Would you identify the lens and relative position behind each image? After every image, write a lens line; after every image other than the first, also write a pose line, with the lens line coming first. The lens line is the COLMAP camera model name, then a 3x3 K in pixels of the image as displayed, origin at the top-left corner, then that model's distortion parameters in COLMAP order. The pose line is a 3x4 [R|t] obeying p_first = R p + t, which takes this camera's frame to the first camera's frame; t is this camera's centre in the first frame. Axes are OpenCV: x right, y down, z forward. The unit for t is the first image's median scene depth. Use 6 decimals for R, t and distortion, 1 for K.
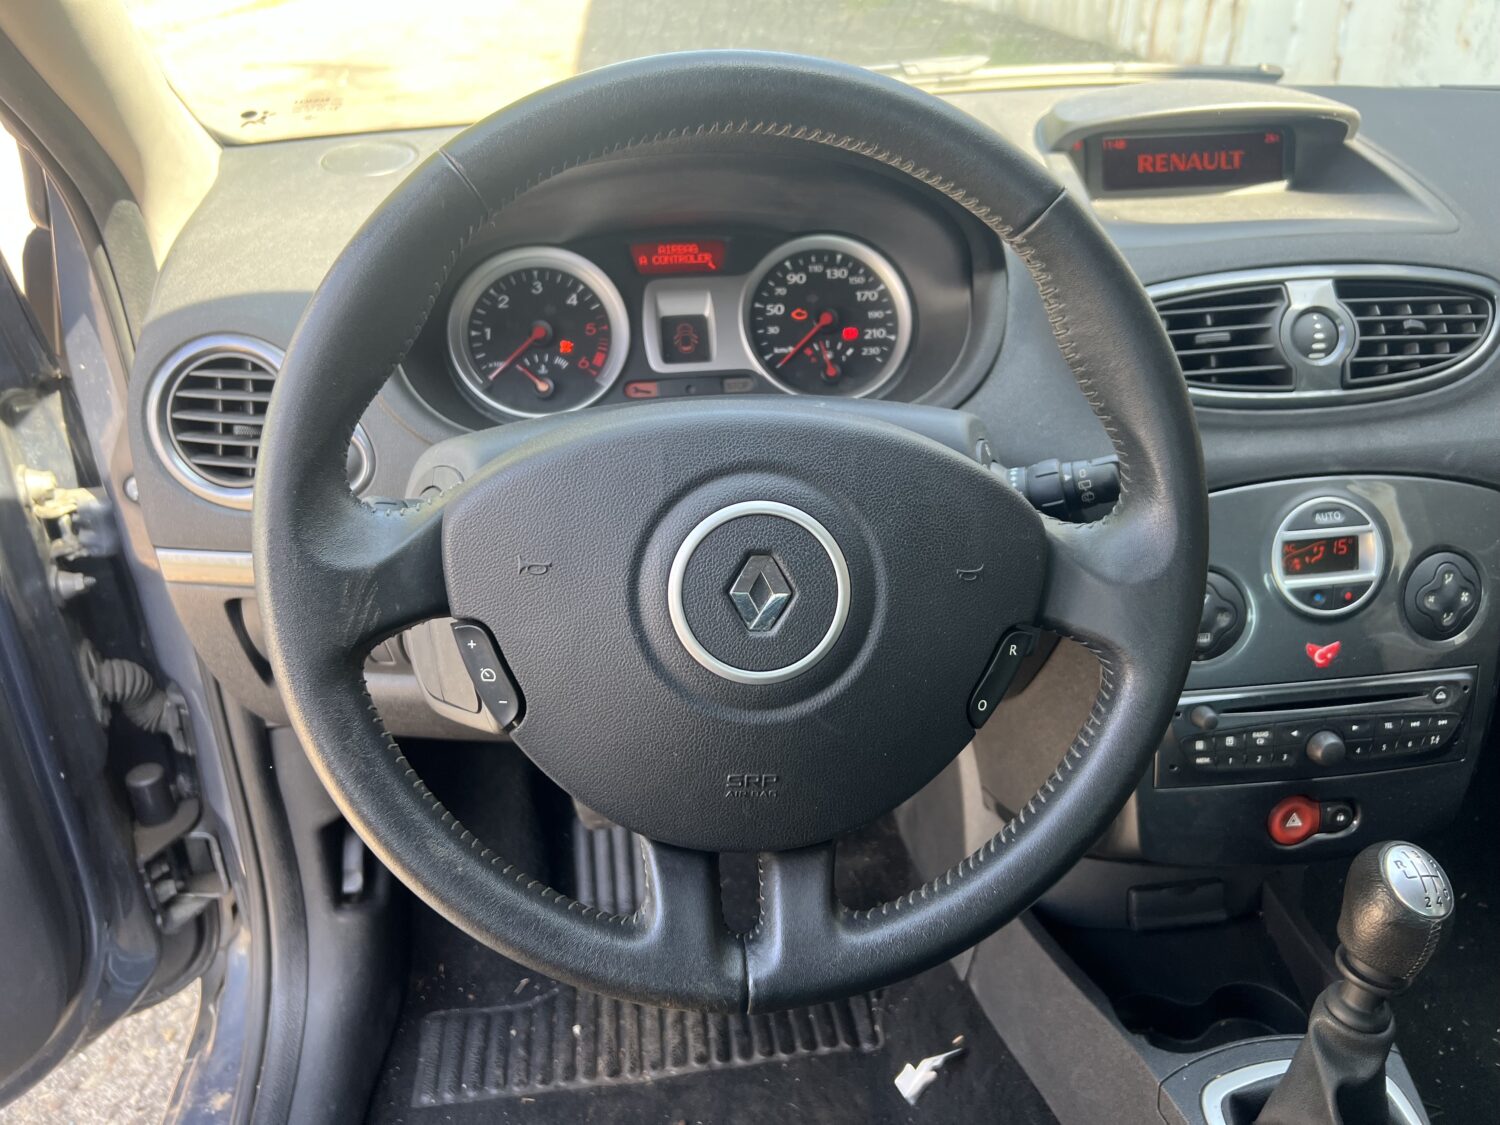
lens RADIAL K [[1161.6, 0, 738.0], [0, 1161.6, 569.3], [0, 0, 1]] dist [-0.002911, -0.000070]
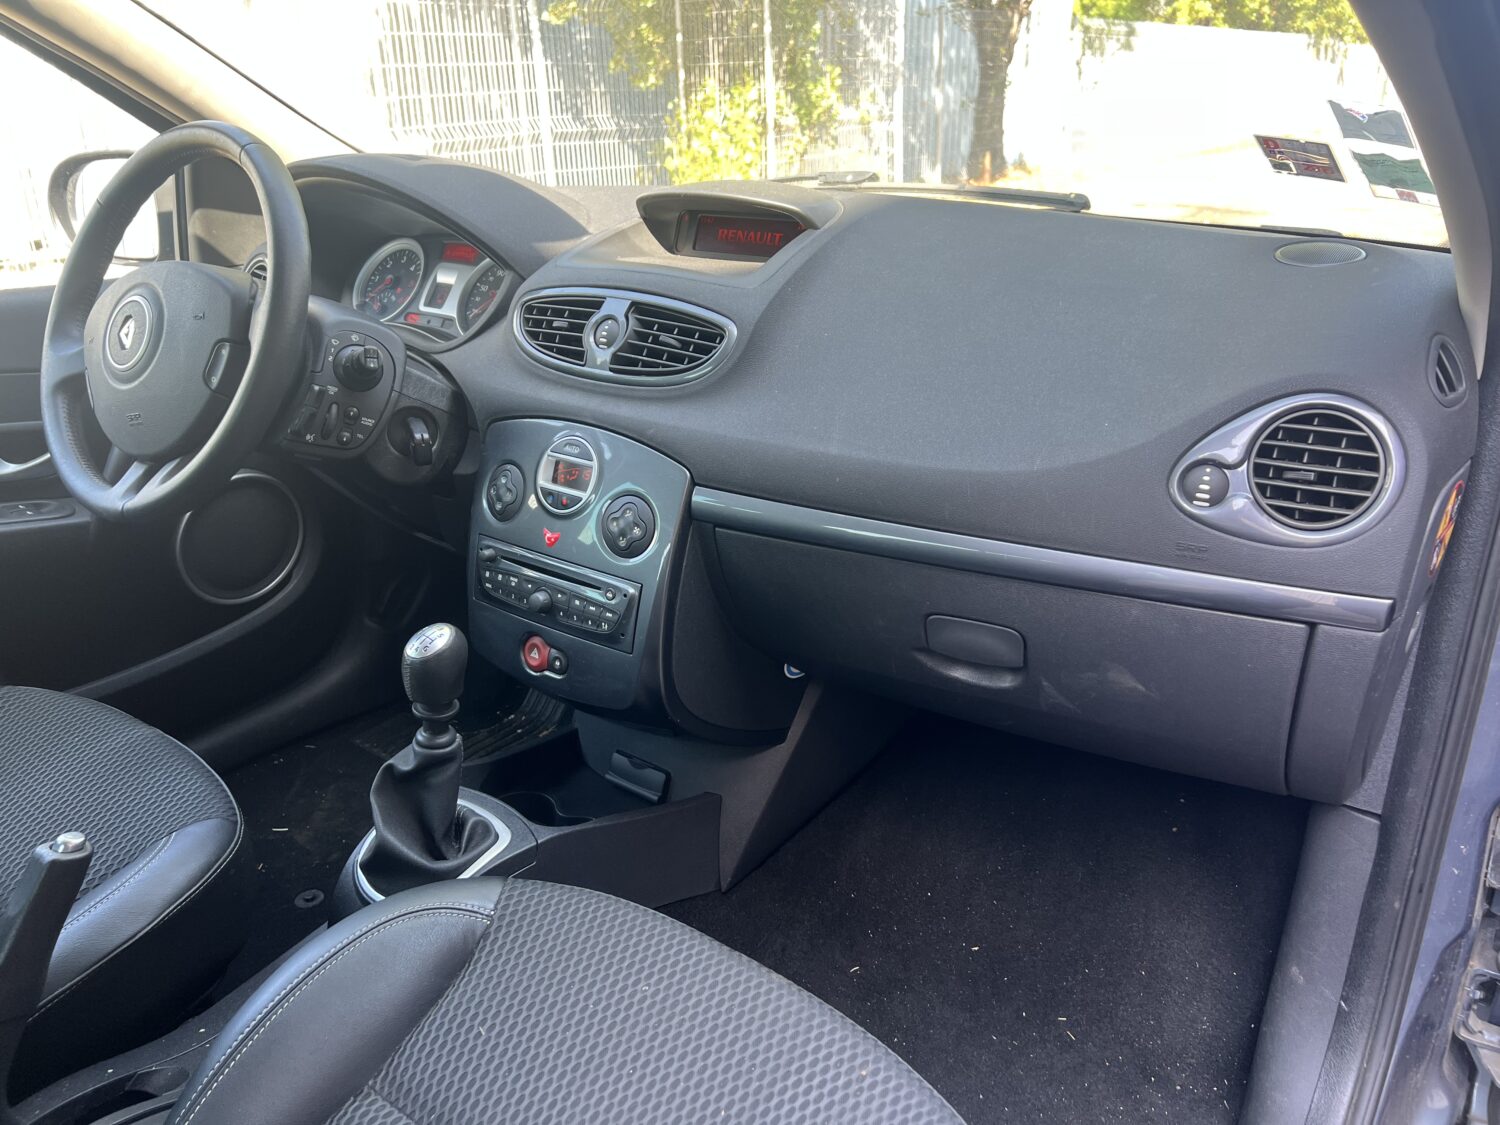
lens RADIAL K [[1136.8, 0, 737.0], [0, 1136.8, 568.3], [0, 0, 1]] dist [0.052322, -0.064141]
pose [[0.719725, 0.280942, -0.634876, 1.519424], [-0.342165, 0.939231, 0.027728, -0.012555], [0.604085, 0.197276, 0.772116, 0.014559]]
